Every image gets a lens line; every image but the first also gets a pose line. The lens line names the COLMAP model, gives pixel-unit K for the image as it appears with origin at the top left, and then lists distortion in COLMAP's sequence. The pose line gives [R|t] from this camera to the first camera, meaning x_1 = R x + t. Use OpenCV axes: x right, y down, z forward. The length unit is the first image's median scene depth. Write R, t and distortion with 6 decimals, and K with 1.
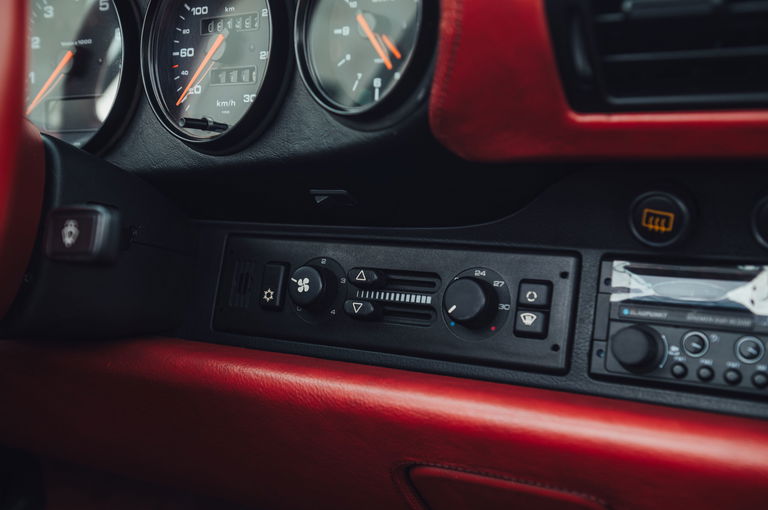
lens RADIAL K [[921.8, 0, 384.0], [0, 921.8, 255.0], [0, 0, 1]] dist [0.003444, 0.057187]
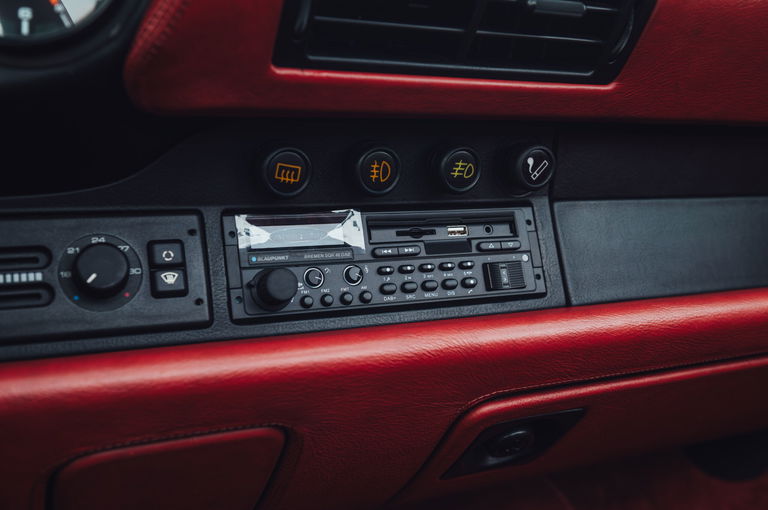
lens RADIAL K [[826.5, 0, 384.0], [0, 826.5, 255.0], [0, 0, 1]] dist [0.013203, 0.029124]
pose [[0.554901, -0.075338, 0.828498, -0.463108], [0.108445, 0.993944, 0.017750, 0.054598], [-0.824818, 0.079997, 0.559711, 0.308560]]
